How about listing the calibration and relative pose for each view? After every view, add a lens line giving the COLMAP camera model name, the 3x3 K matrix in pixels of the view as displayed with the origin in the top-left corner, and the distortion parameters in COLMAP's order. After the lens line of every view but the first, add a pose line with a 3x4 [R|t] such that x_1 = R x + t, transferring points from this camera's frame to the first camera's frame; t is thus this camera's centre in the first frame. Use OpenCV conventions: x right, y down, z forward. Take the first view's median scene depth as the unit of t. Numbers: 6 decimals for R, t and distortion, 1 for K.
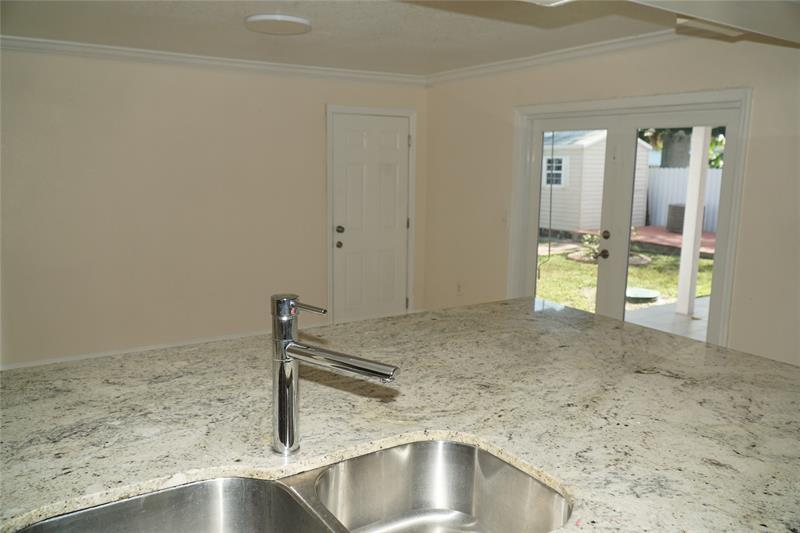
lens RADIAL K [[630.3, 0, 398.4], [0, 630.3, 252.6], [0, 0, 1]] dist [0.001502, -0.029931]
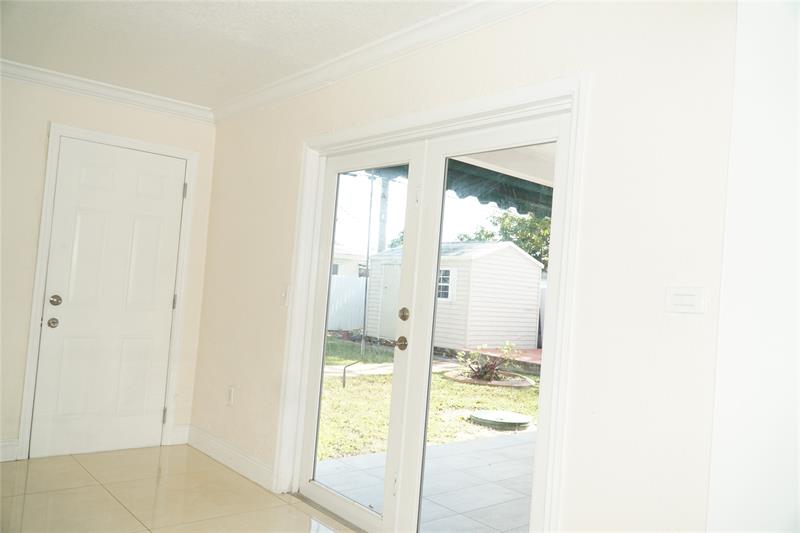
lens RADIAL K [[631.3, 0, 402.6], [0, 631.3, 254.3], [0, 0, 1]] dist [-0.000425, -0.030610]
pose [[0.989491, 0.068936, 0.127102, 0.705727], [-0.043377, 0.980068, -0.193867, 0.113287], [-0.137933, 0.186316, 0.972759, 0.990707]]
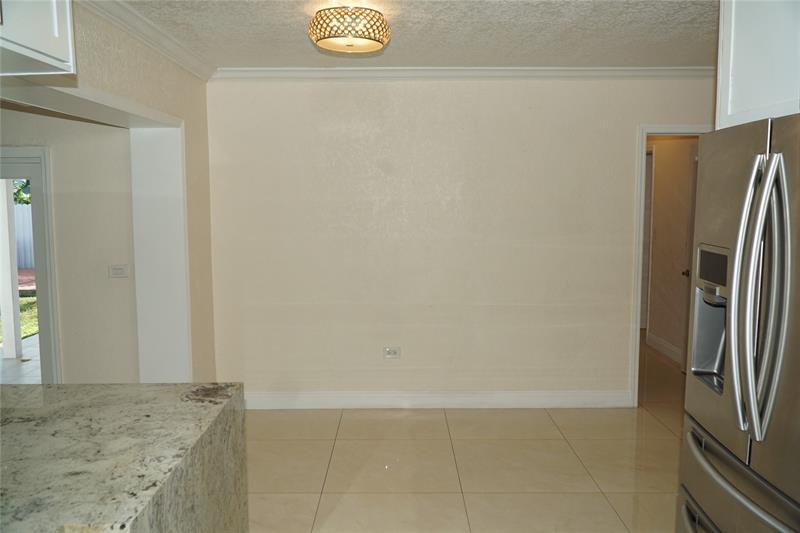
lens RADIAL K [[630.3, 0, 398.4], [0, 630.3, 252.6], [0, 0, 1]] dist [0.001502, -0.029931]
pose [[0.535668, -0.097846, 0.838741, -0.144131], [0.136649, 0.990217, 0.028245, -0.053071], [-0.833299, 0.099483, 0.543798, -0.250996]]
